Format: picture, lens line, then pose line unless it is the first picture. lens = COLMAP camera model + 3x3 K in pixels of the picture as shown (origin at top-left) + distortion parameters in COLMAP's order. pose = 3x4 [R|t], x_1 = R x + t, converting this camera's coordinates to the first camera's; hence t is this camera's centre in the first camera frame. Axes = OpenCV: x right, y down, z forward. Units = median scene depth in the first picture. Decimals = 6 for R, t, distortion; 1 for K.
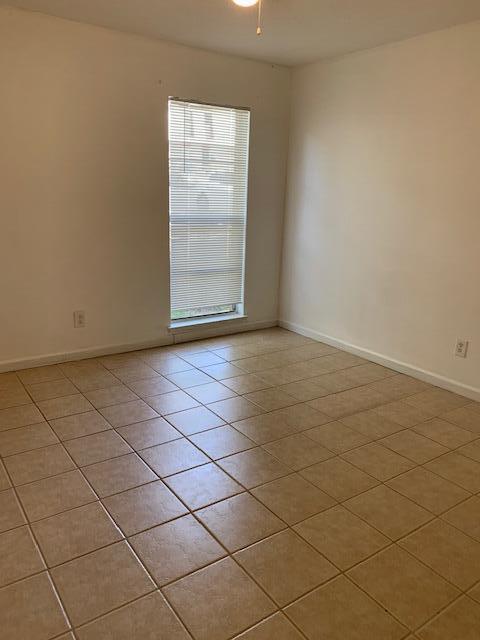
lens RADIAL K [[489.2, 0, 239.1], [0, 489.2, 323.2], [0, 0, 1]] dist [-0.011458, -0.014428]
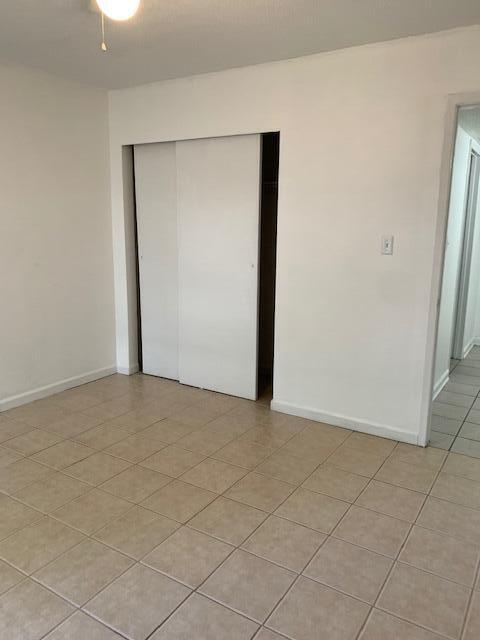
lens RADIAL K [[489.2, 0, 240.3], [0, 489.2, 321.3], [0, 0, 1]] dist [-0.011458, -0.014428]
pose [[-0.382239, -0.224298, 0.896428, -0.932514], [0.216447, 0.921374, 0.322832, -0.379485], [-0.898356, 0.317428, -0.303637, 1.198231]]
